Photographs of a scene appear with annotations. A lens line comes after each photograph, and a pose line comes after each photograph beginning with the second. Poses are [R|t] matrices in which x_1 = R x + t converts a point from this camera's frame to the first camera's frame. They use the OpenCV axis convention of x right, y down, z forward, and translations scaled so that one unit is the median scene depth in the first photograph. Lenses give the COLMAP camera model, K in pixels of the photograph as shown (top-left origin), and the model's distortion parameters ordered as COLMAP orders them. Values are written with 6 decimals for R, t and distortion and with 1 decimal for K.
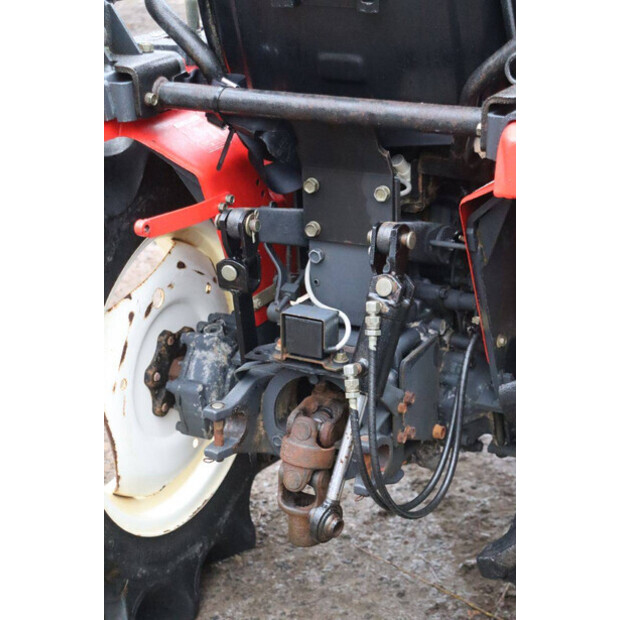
lens RADIAL K [[1431.0, 0, 313.1], [0, 1431.0, 306.6], [0, 0, 1]] dist [0.405150, 0.000000]
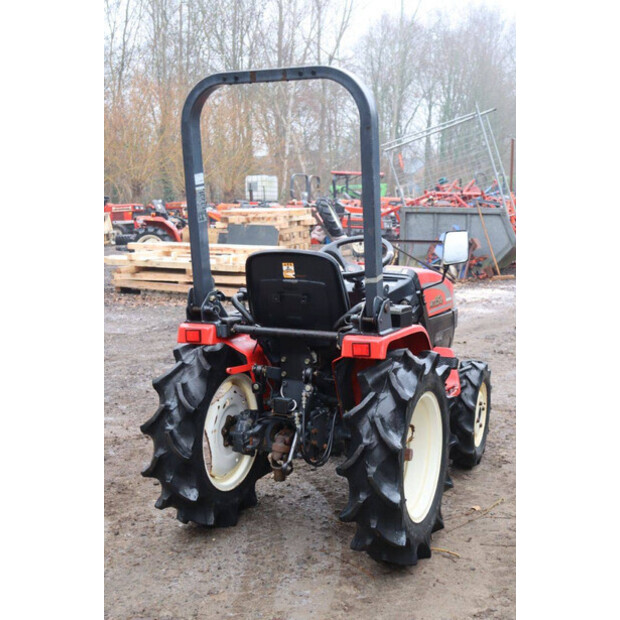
lens RADIAL K [[818.4, 0, 311.0], [0, 818.4, 310.8], [0, 0, 1]] dist [0.042384, 0.000000]
pose [[0.998239, 0.021551, 0.055274, -0.041934], [-0.008826, 0.975267, -0.220852, 0.197956], [-0.058666, 0.219976, 0.973740, -0.708230]]
